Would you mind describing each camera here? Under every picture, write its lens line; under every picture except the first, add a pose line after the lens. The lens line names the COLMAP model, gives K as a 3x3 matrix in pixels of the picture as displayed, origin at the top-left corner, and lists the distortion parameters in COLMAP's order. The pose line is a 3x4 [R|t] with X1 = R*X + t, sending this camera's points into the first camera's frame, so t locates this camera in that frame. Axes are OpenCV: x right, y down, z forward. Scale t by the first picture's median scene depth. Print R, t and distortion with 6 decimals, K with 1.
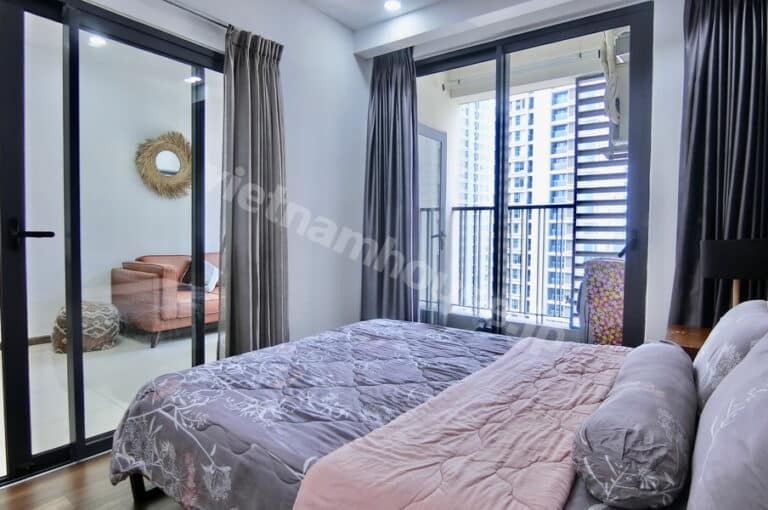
lens RADIAL K [[435.5, 0, 383.8], [0, 435.5, 252.8], [0, 0, 1]] dist [-0.017400, -0.002014]
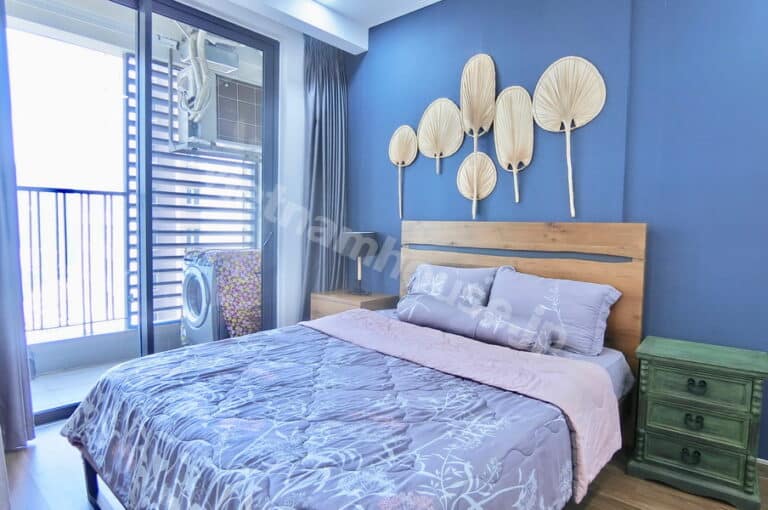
lens RADIAL K [[435.5, 0, 383.8], [0, 435.5, 255.7], [0, 0, 1]] dist [-0.017400, -0.002014]
pose [[0.066584, -0.070920, 0.995257, -0.913071], [0.026014, 0.997255, 0.069322, -0.060123], [-0.997442, 0.021275, 0.068246, 0.851609]]
